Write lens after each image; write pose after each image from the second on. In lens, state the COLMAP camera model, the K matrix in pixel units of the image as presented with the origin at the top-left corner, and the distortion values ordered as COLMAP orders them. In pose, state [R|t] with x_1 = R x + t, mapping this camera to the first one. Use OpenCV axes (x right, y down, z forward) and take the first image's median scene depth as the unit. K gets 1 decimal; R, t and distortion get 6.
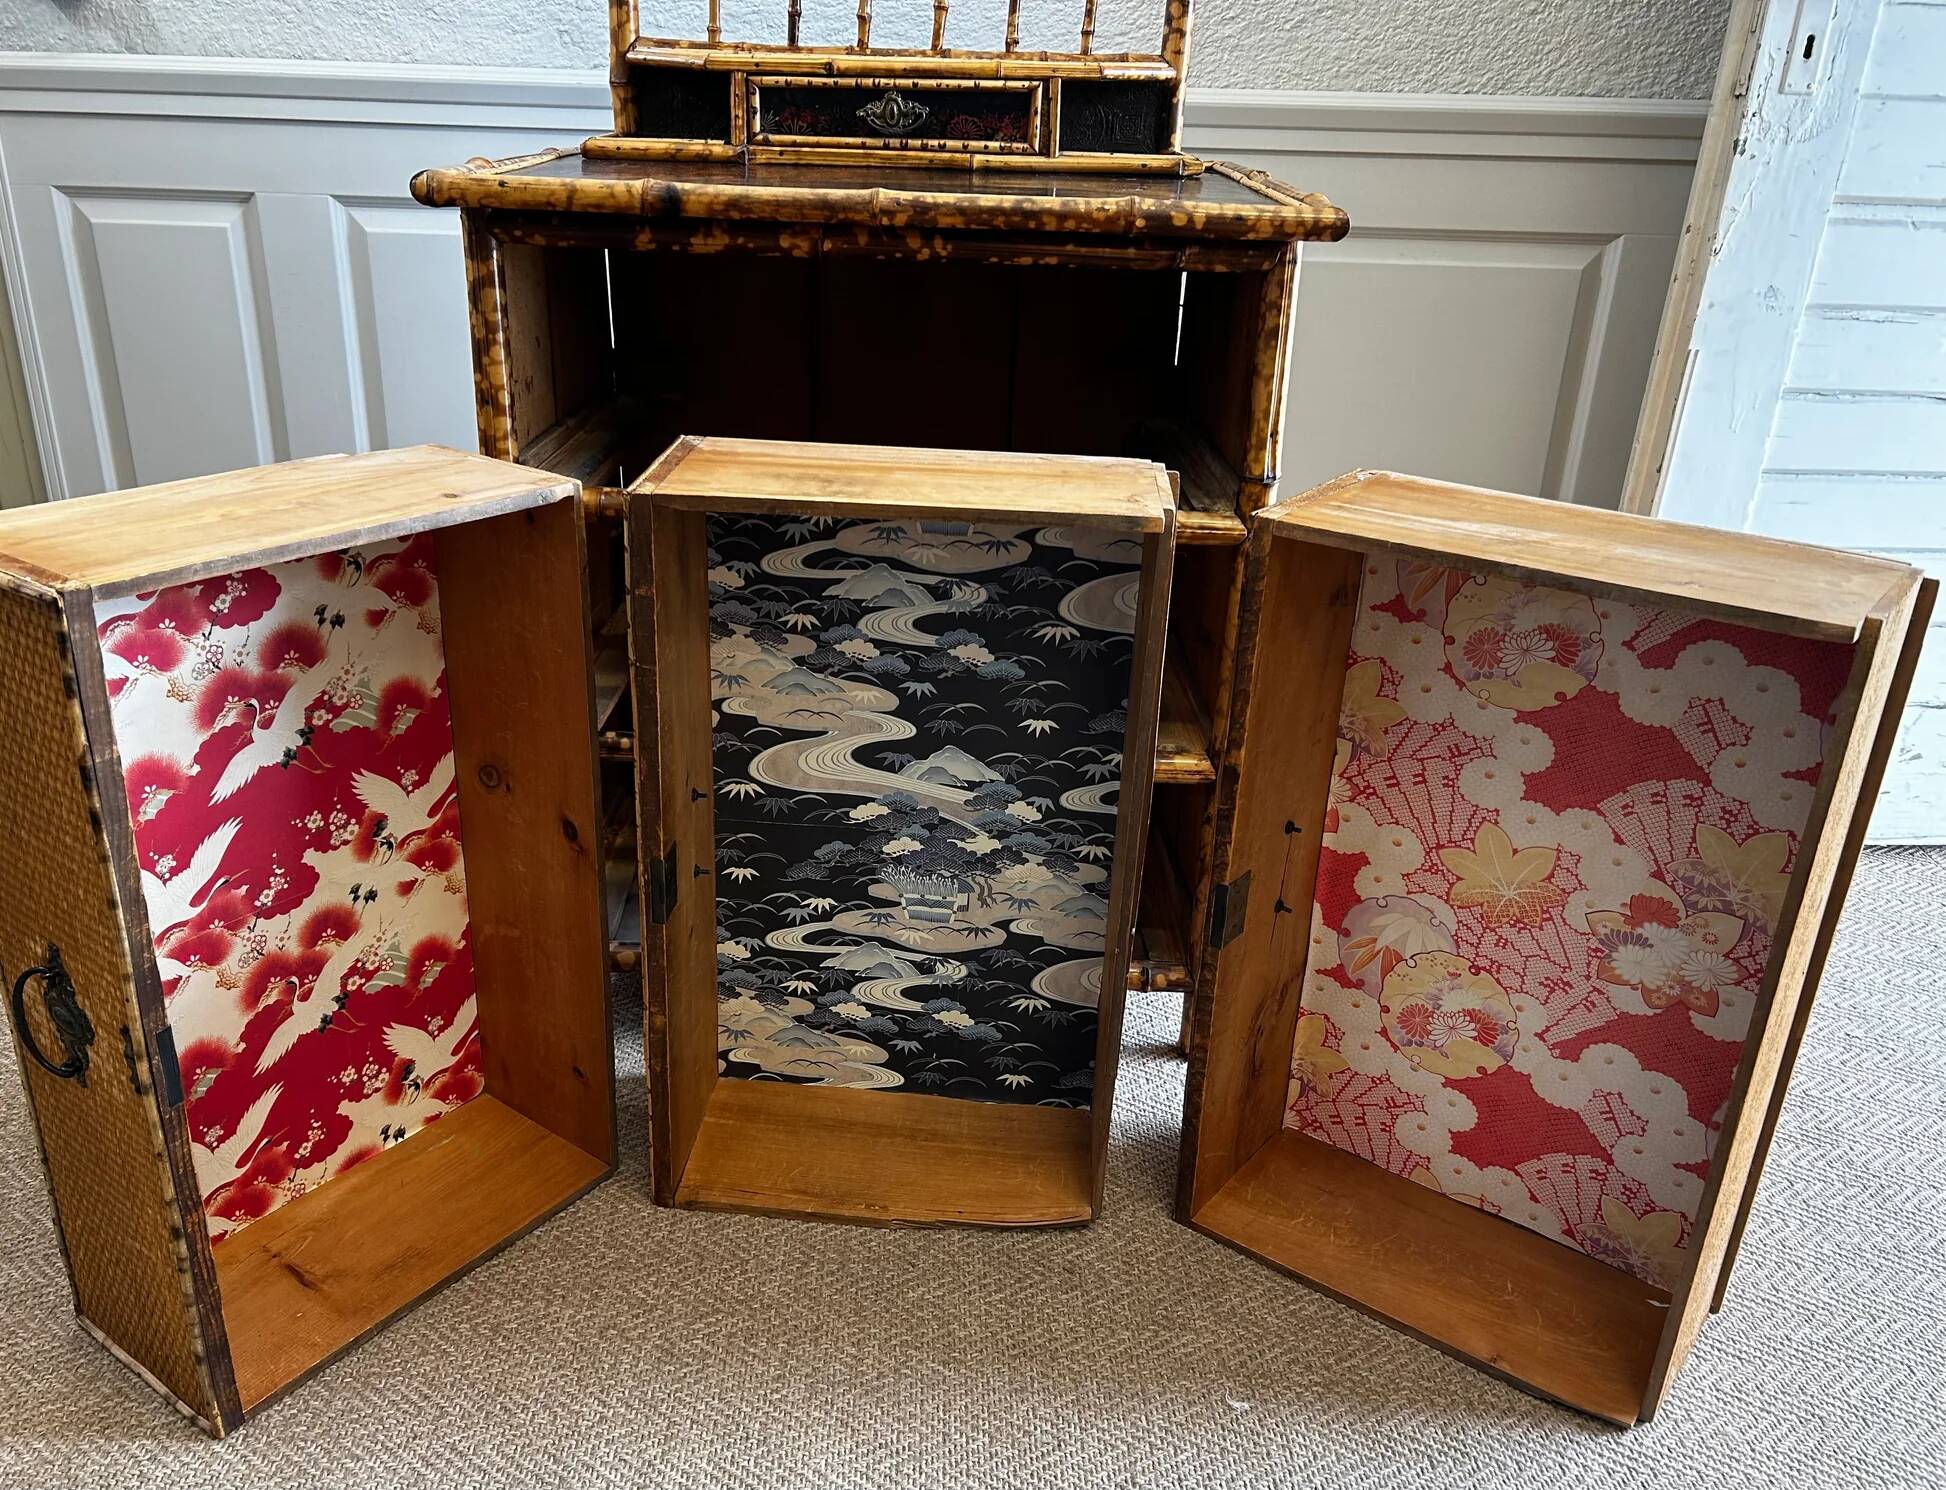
lens RADIAL K [[1619.1, 0, 918.2], [0, 1619.1, 855.9], [0, 0, 1]] dist [-0.039723, 0.016701]
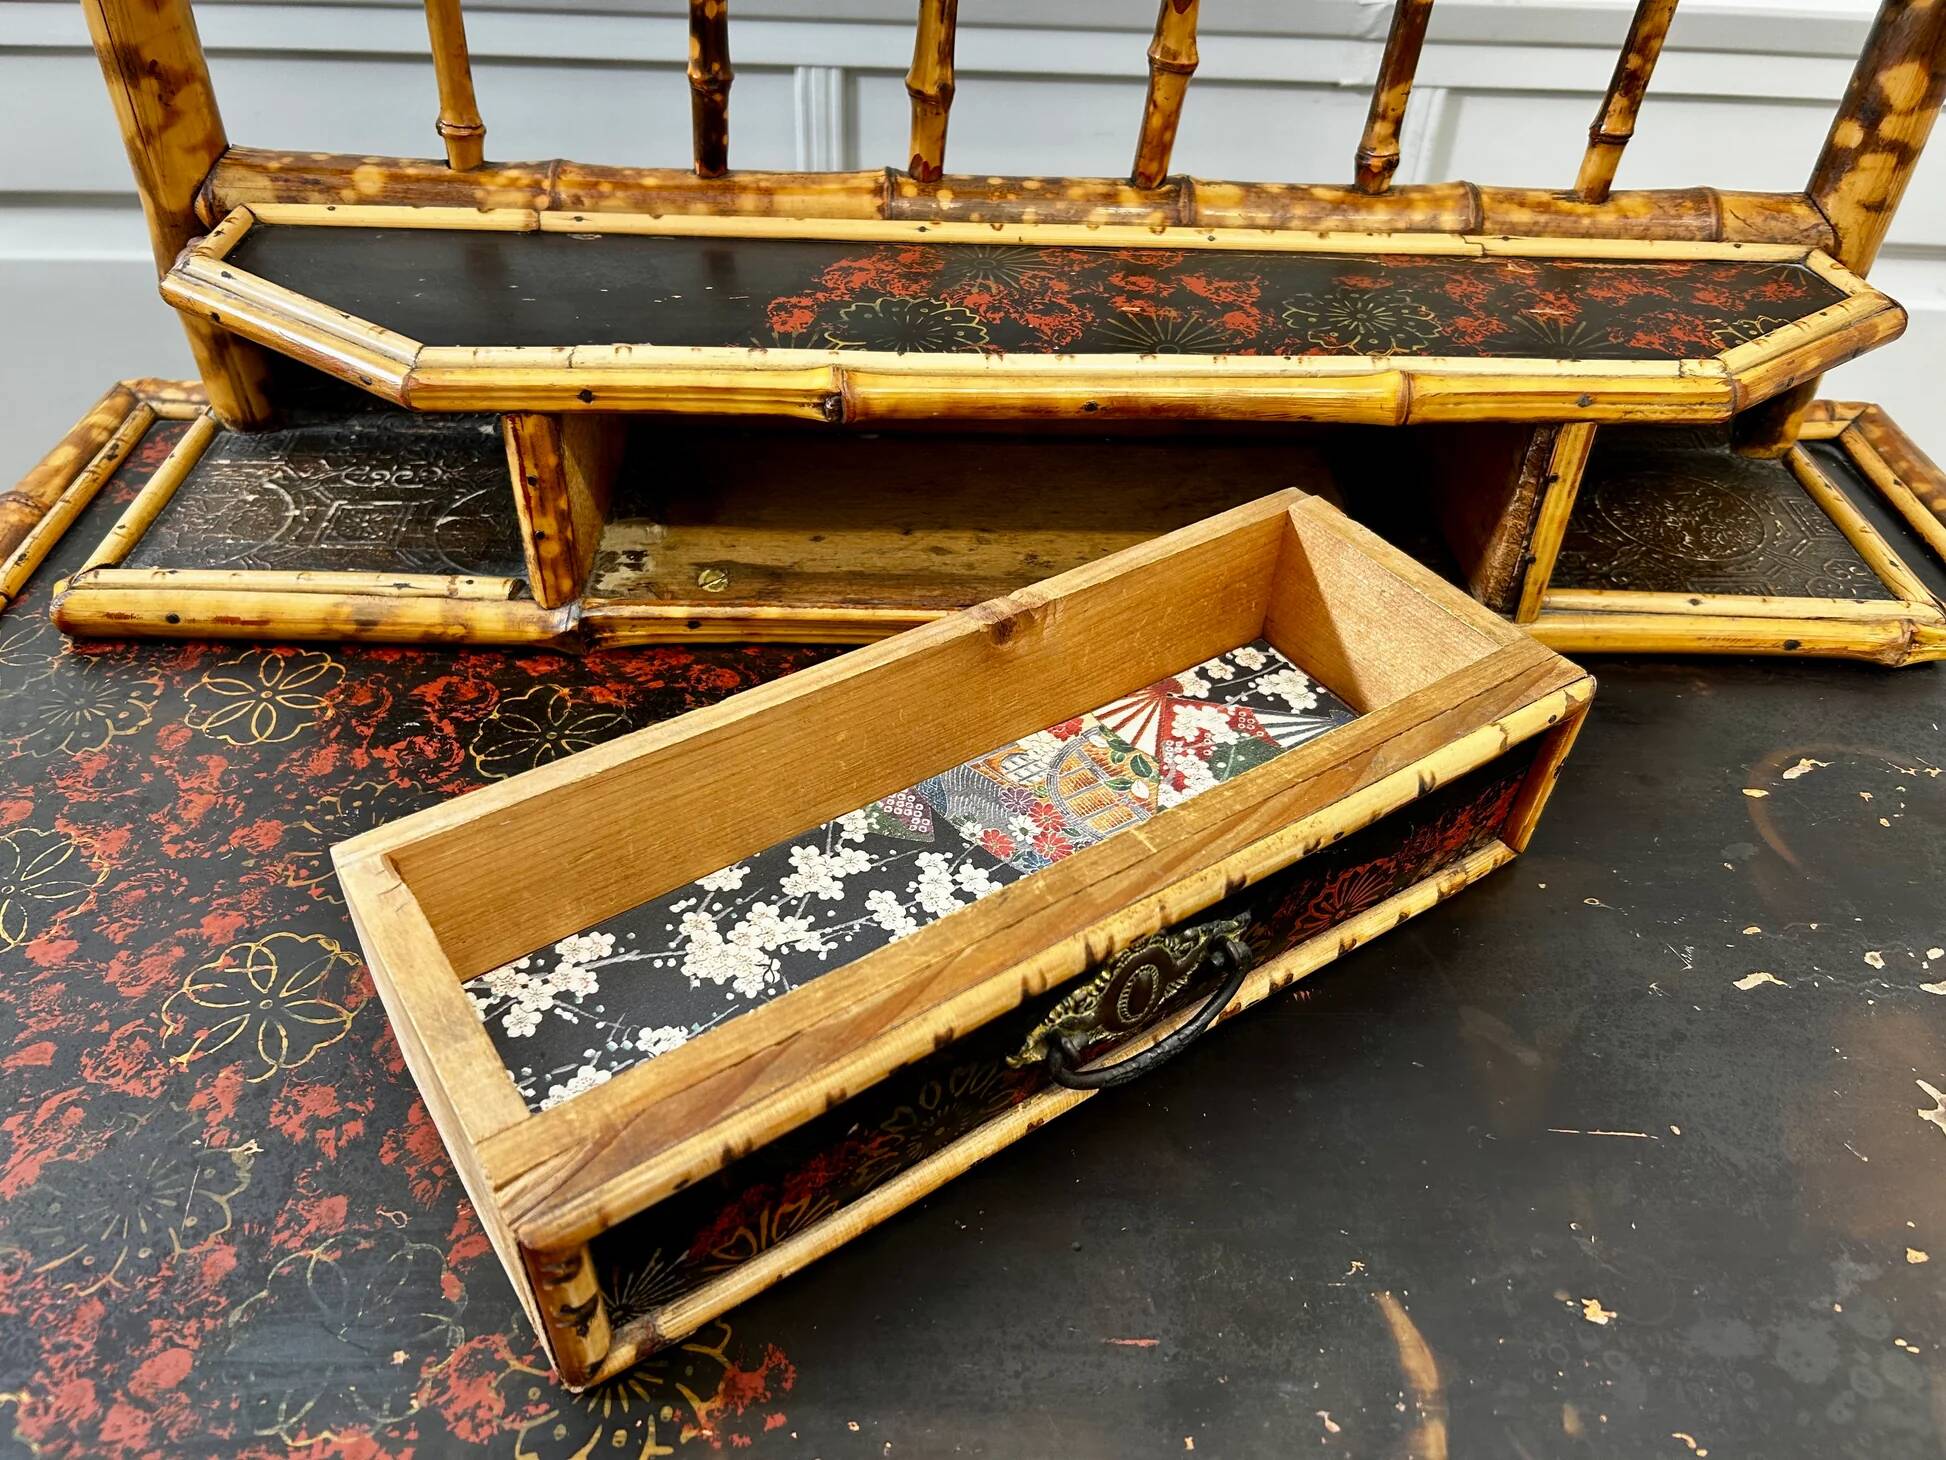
lens RADIAL K [[1507.4, 0, 972.6], [0, 1507.4, 757.1], [0, 0, 1]] dist [0.047468, -0.071984]
pose [[0.998874, -0.023227, 0.041362, -0.042809], [0.012055, 0.967594, 0.252223, -0.493434], [-0.045880, -0.251440, 0.966785, 0.705886]]
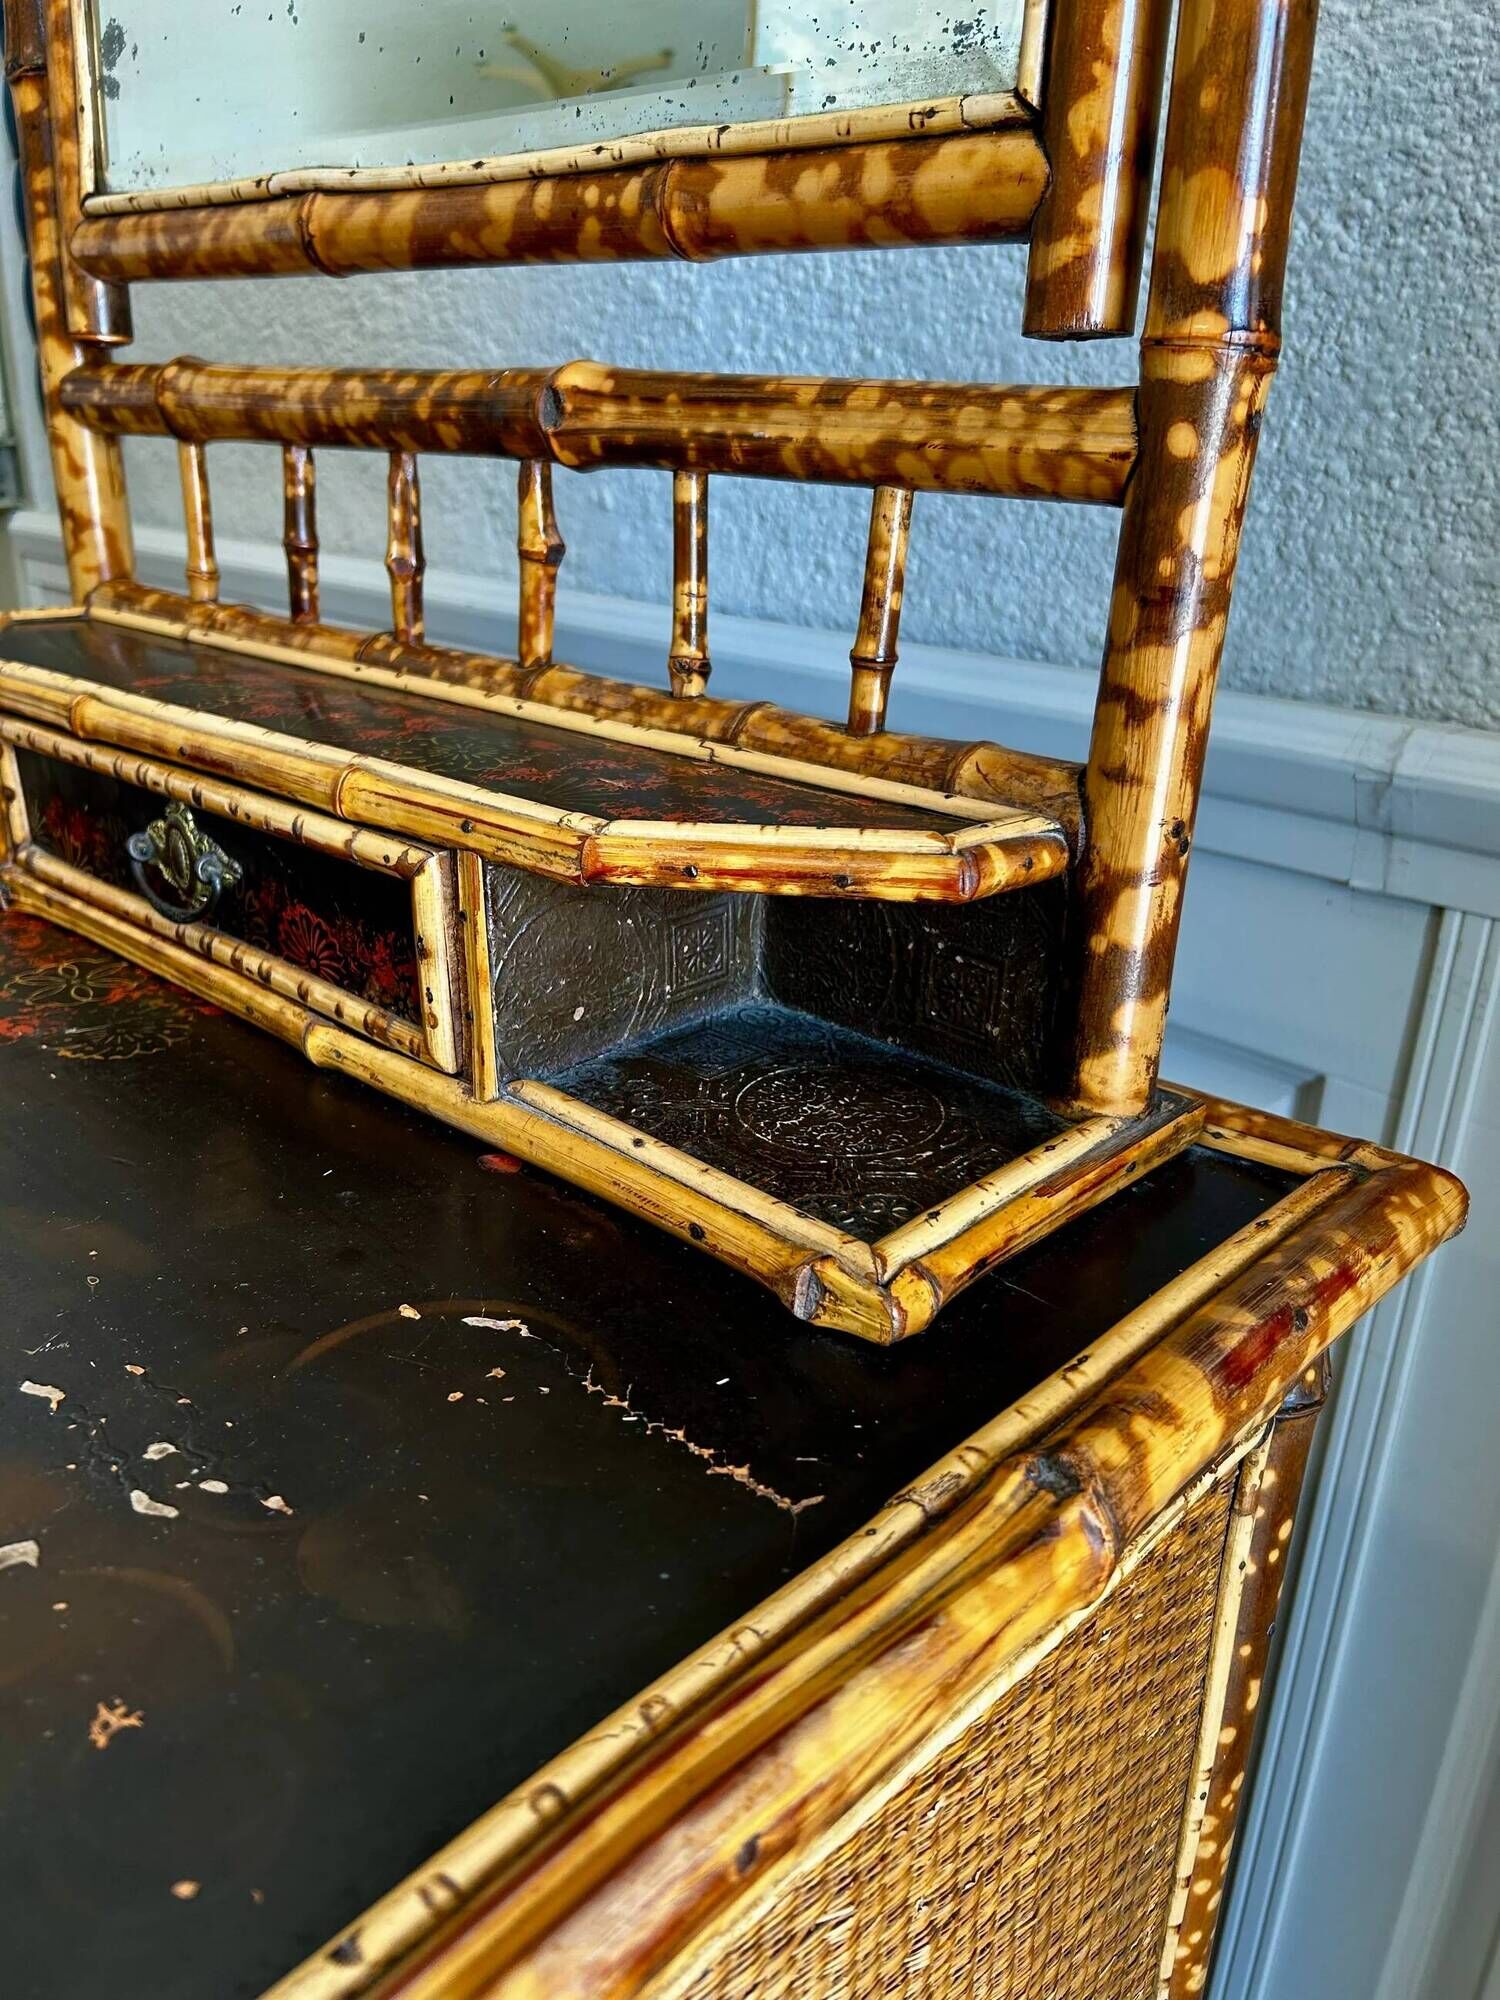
lens RADIAL K [[1549.2, 0, 713.9], [0, 1549.2, 987.9], [0, 0, 1]] dist [0.047468, -0.071984]
pose [[0.735342, 0.226874, -0.638593, 0.290494], [-0.299773, 0.953990, -0.006264, -0.469605], [0.607790, 0.196039, 0.769519, 0.818900]]
